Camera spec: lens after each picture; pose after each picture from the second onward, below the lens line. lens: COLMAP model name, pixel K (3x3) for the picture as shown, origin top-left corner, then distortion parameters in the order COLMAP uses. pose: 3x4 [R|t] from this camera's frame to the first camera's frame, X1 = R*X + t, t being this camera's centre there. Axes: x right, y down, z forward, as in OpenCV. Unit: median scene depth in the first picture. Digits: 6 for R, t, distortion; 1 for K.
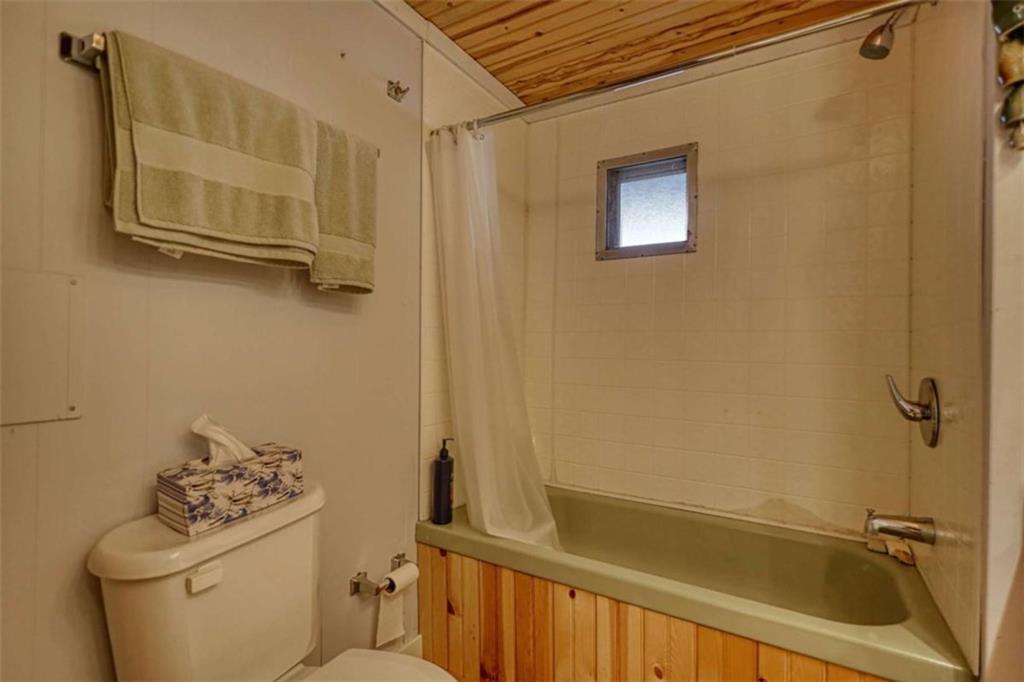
lens RADIAL K [[477.1, 0, 521.7], [0, 477.1, 344.0], [0, 0, 1]] dist [-0.003538, 0.001891]
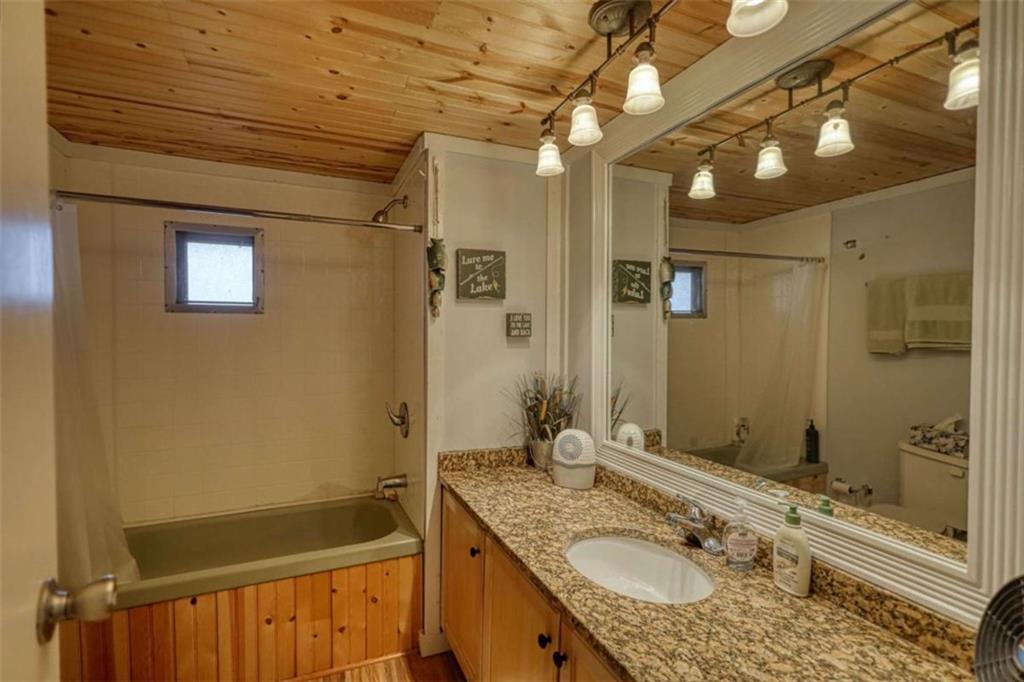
lens RADIAL K [[477.1, 0, 512.3], [0, 477.1, 342.4], [0, 0, 1]] dist [-0.003538, 0.001891]
pose [[0.575133, -0.030548, 0.817490, -0.445797], [-0.004178, 0.999180, 0.040277, -0.240270], [-0.818050, -0.026580, 0.574533, -0.445195]]
